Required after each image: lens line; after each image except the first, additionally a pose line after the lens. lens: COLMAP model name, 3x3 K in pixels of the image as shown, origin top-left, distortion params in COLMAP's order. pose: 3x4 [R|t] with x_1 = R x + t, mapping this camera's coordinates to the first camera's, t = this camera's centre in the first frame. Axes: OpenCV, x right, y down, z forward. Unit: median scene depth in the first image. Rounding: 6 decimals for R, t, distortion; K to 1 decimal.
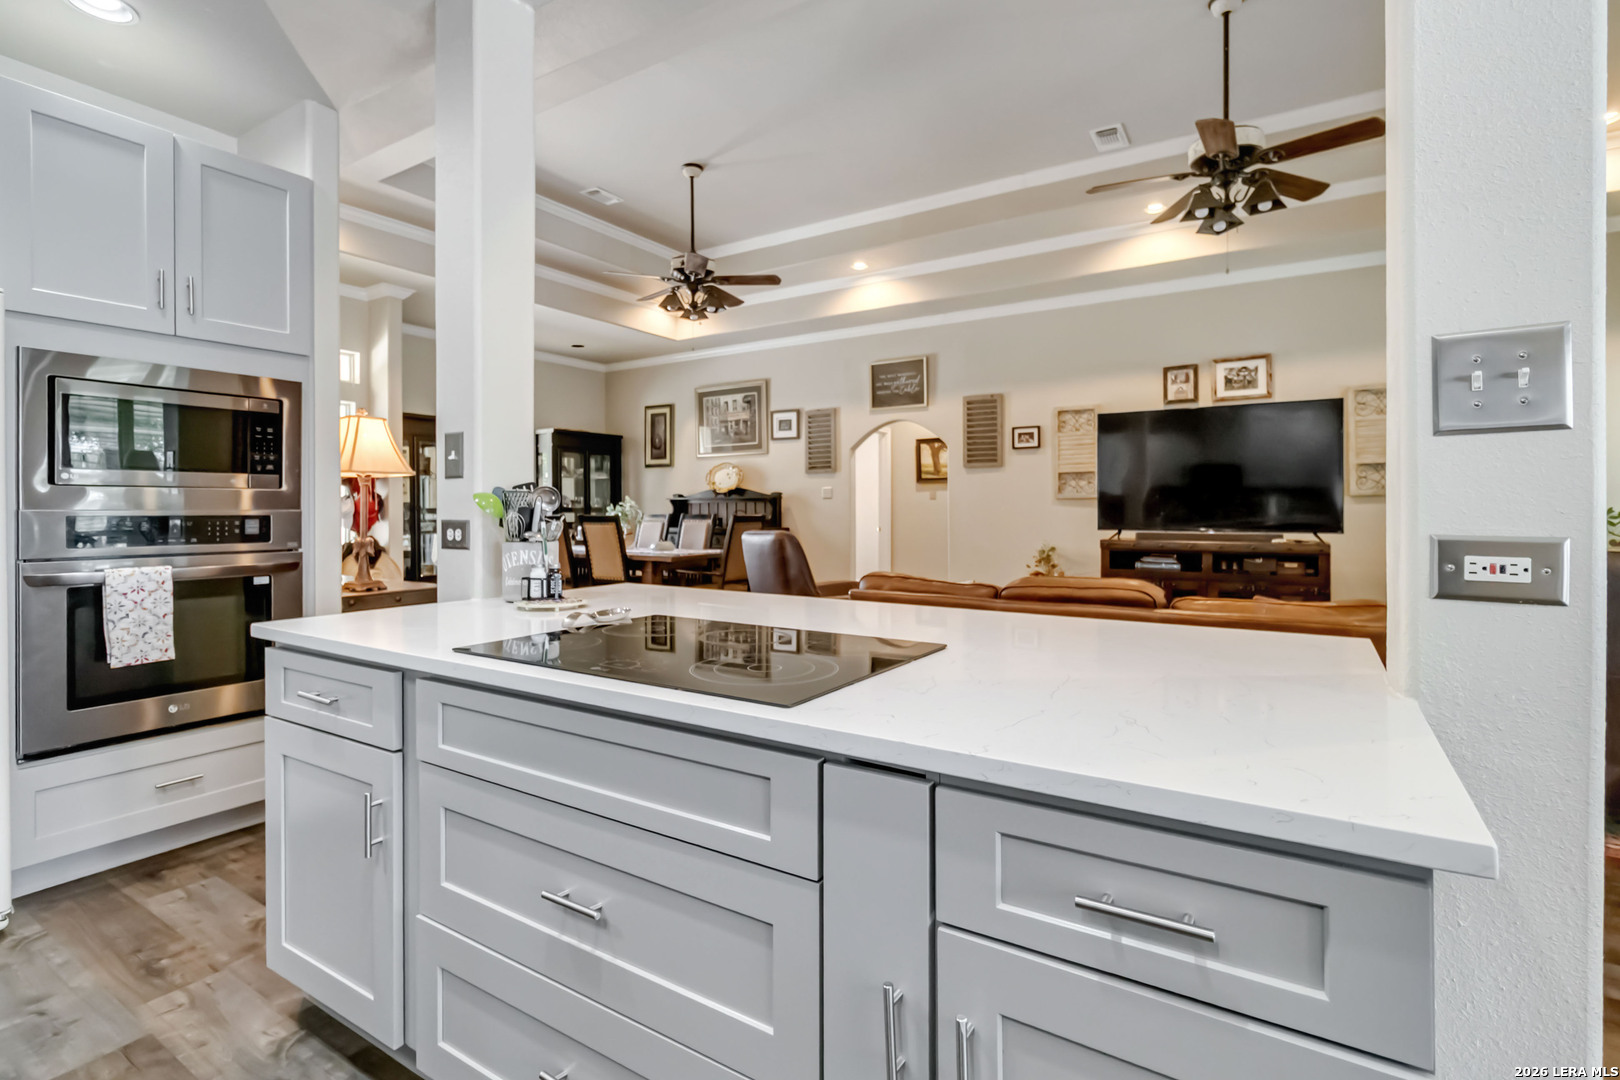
lens RADIAL K [[765.7, 0, 834.7], [0, 765.7, 507.1], [0, 0, 1]] dist [0.003140, 0.000495]
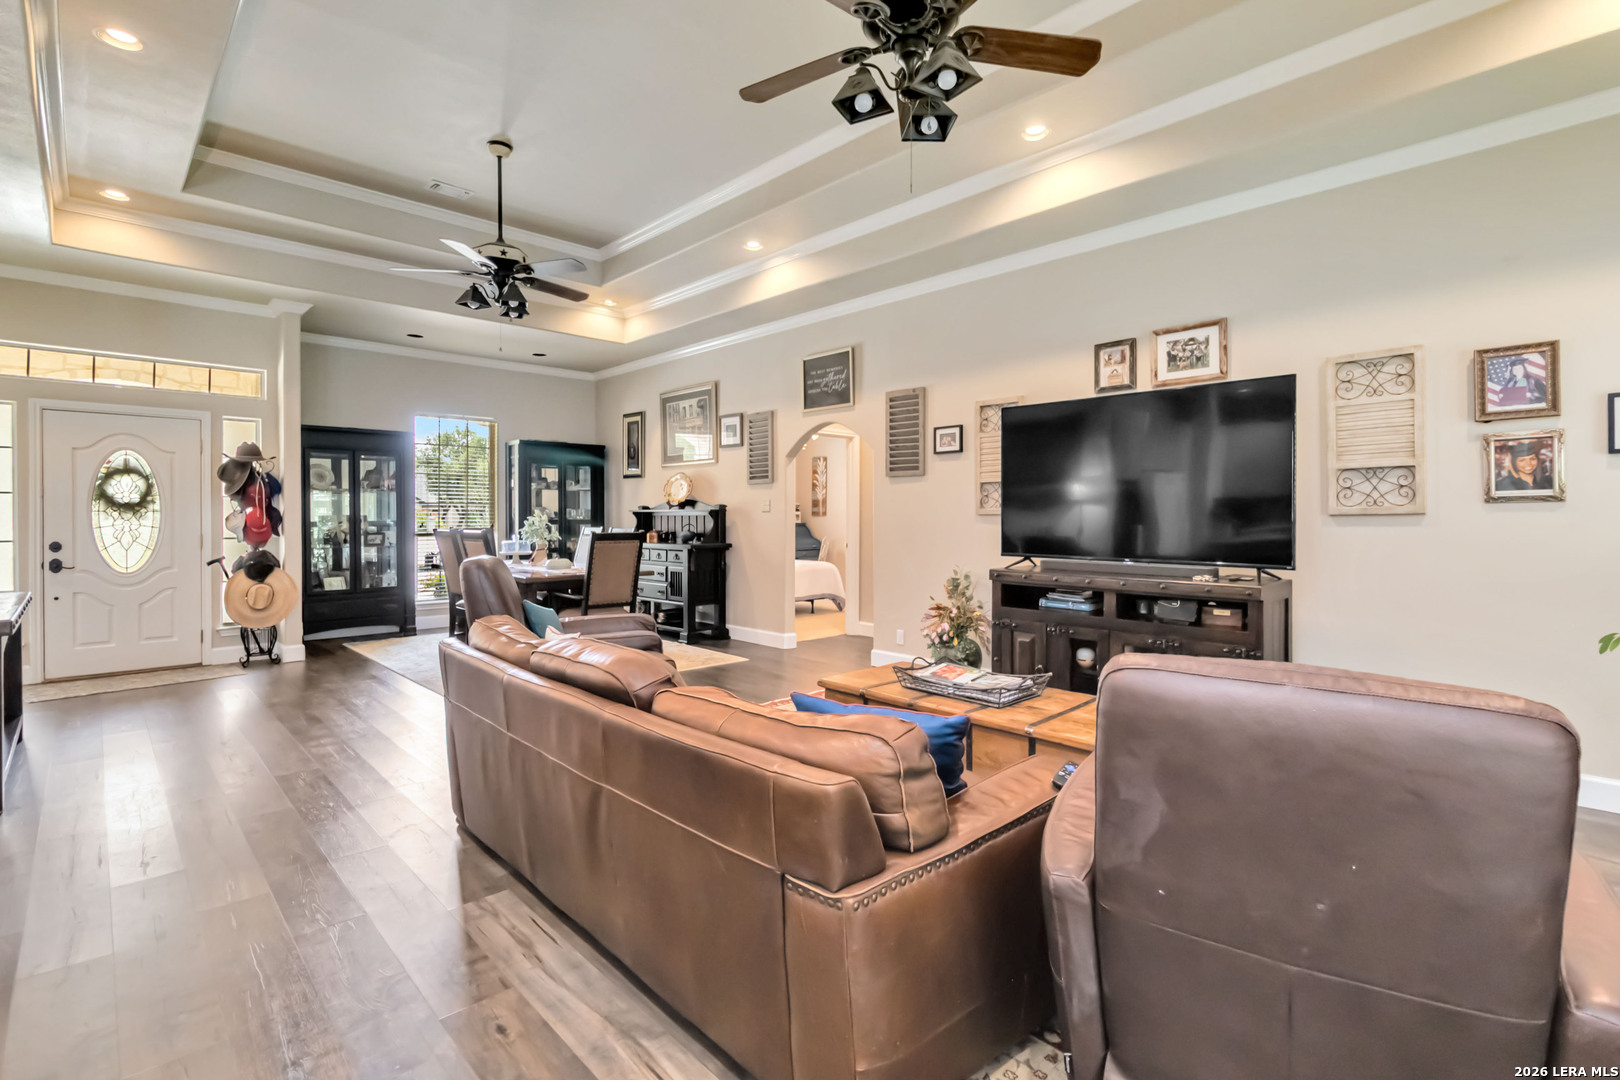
lens RADIAL K [[765.7, 0, 813.6], [0, 765.7, 512.3], [0, 0, 1]] dist [0.003140, 0.000495]
pose [[0.972386, 0.001954, -0.233370, 0.298819], [-0.002024, 0.999998, -0.000063, -0.012650], [0.233369, 0.000534, 0.972388, 0.168386]]
